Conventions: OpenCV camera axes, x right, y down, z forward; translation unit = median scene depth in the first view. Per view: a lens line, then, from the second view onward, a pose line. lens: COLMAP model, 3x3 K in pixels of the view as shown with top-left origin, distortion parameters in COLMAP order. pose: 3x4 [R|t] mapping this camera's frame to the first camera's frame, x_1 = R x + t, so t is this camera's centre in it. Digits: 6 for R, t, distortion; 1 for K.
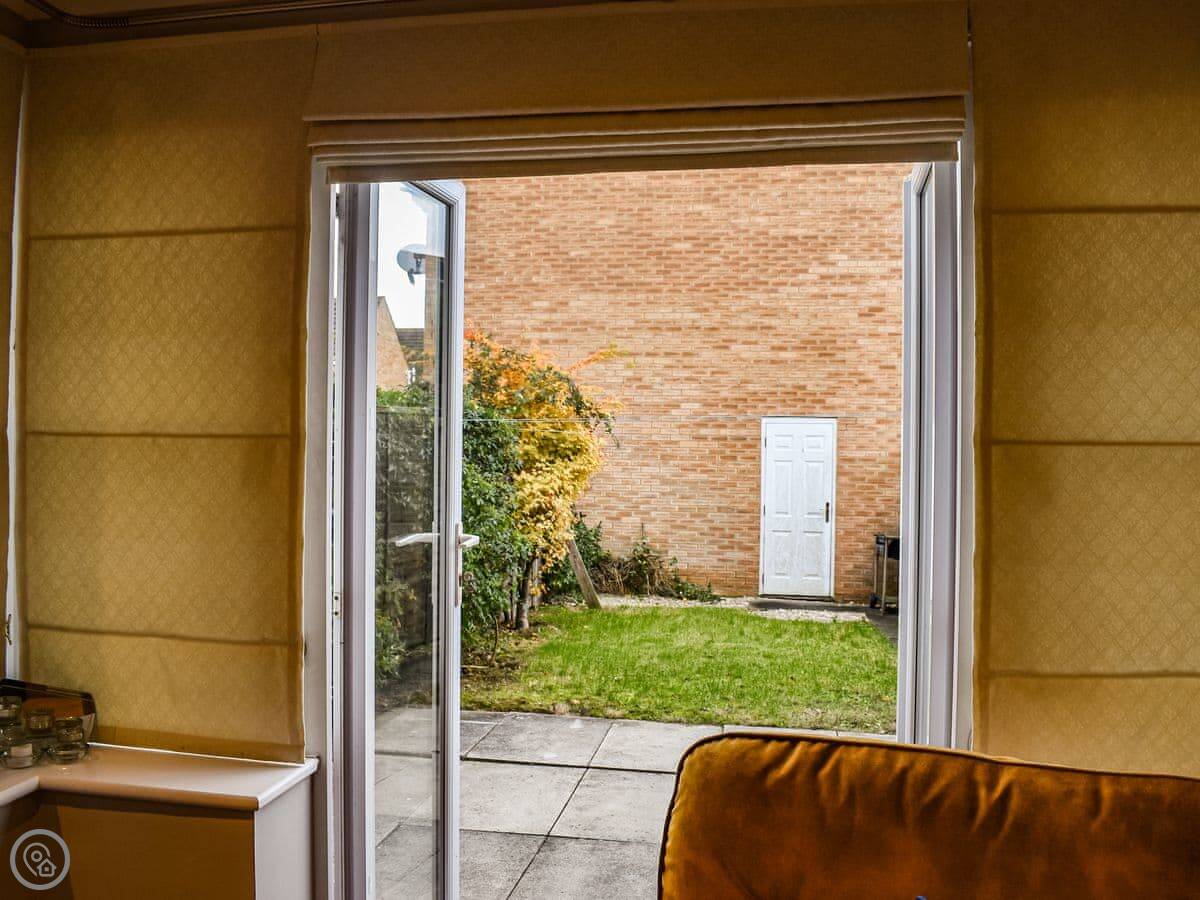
lens RADIAL K [[1049.9, 0, 596.0], [0, 1049.9, 442.0], [0, 0, 1]] dist [-0.088284, 0.015012]
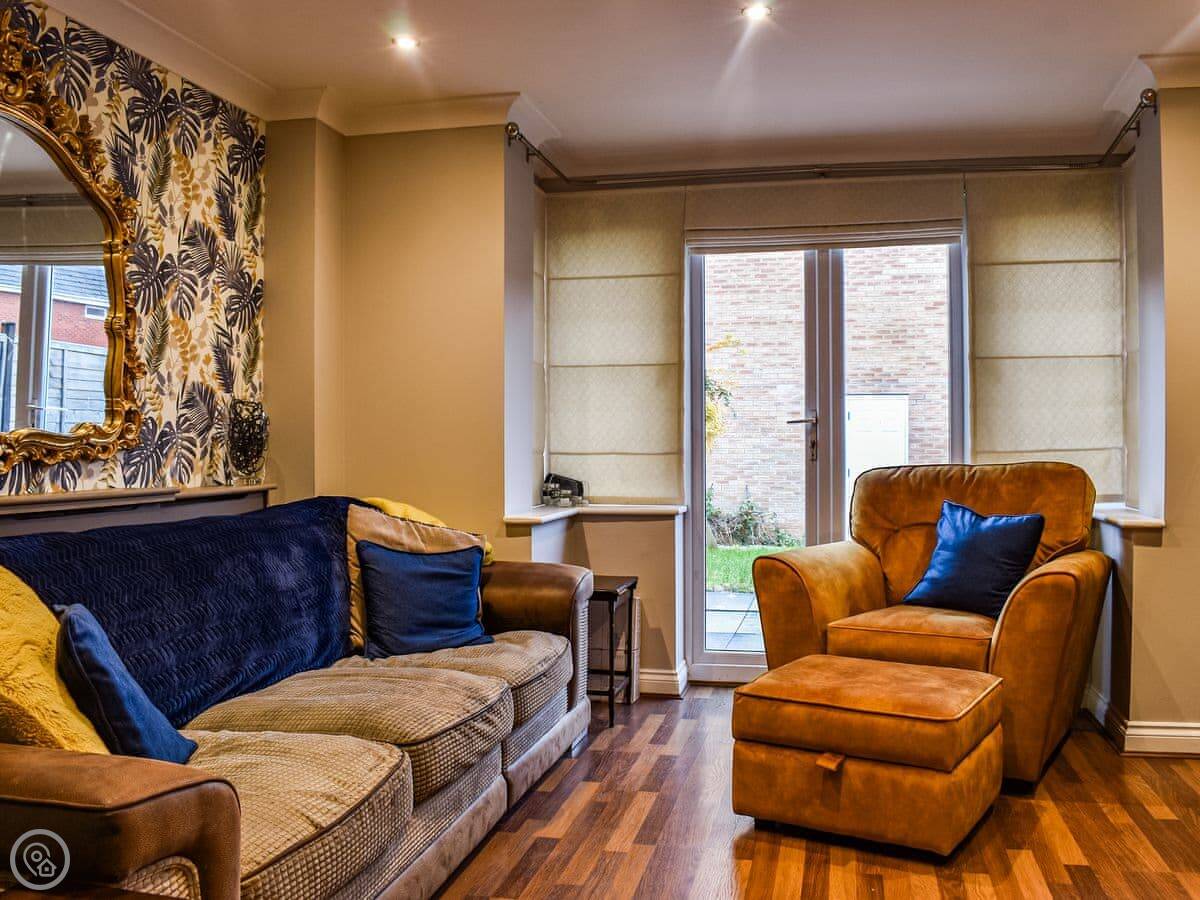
lens RADIAL K [[1093.5, 0, 600.0], [0, 1093.5, 450.0], [0, 0, 1]] dist [-0.097214, 0.010838]
pose [[0.998685, -0.014995, -0.049028, -0.062569], [0.015132, 0.999883, 0.002422, 0.031965], [0.048986, -0.003160, 0.998794, -0.259747]]
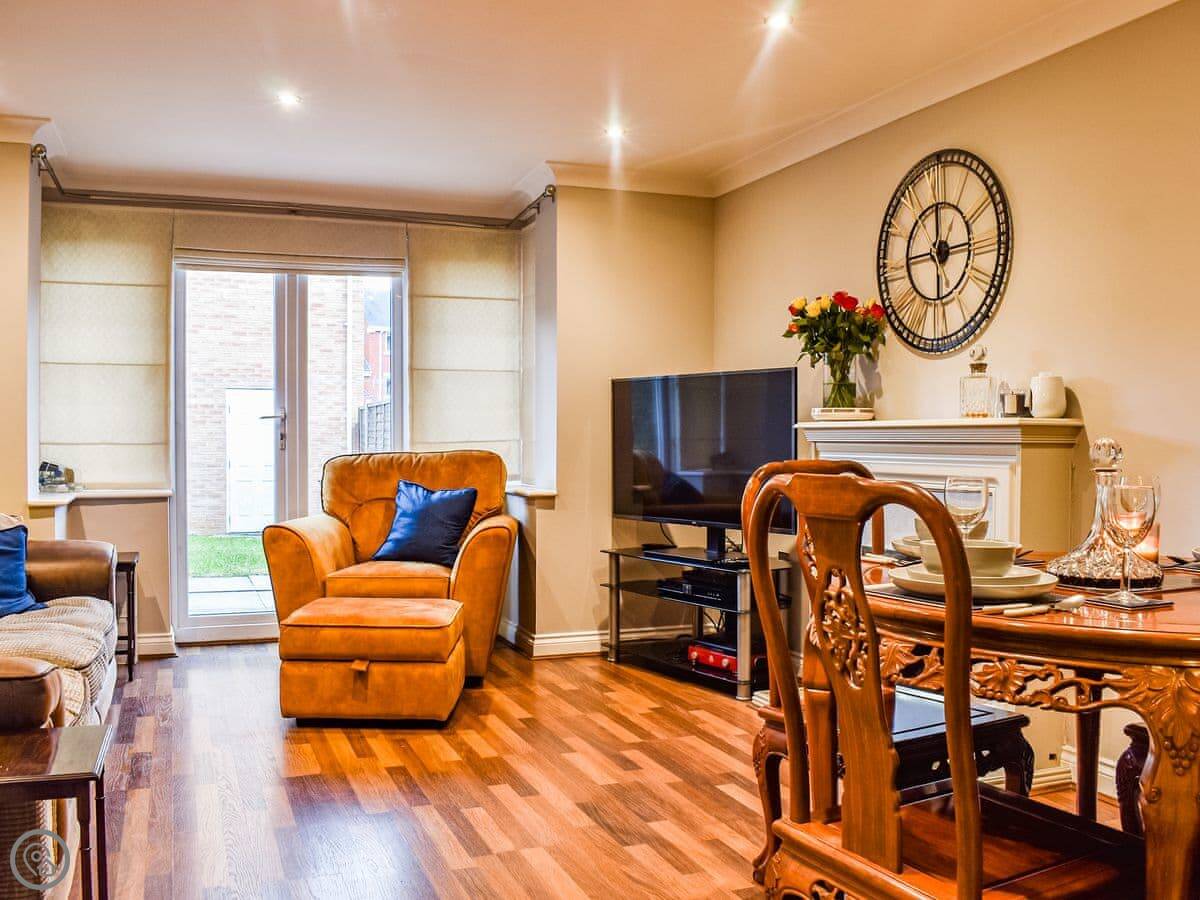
lens RADIAL K [[1128.4, 0, 600.0], [0, 1128.4, 450.0], [0, 0, 1]] dist [-0.081868, 0.000825]
pose [[0.857336, -0.016166, 0.514503, -0.144198], [0.009288, 0.999830, 0.015938, 0.031479], [-0.514673, -0.008886, 0.857340, -0.358548]]
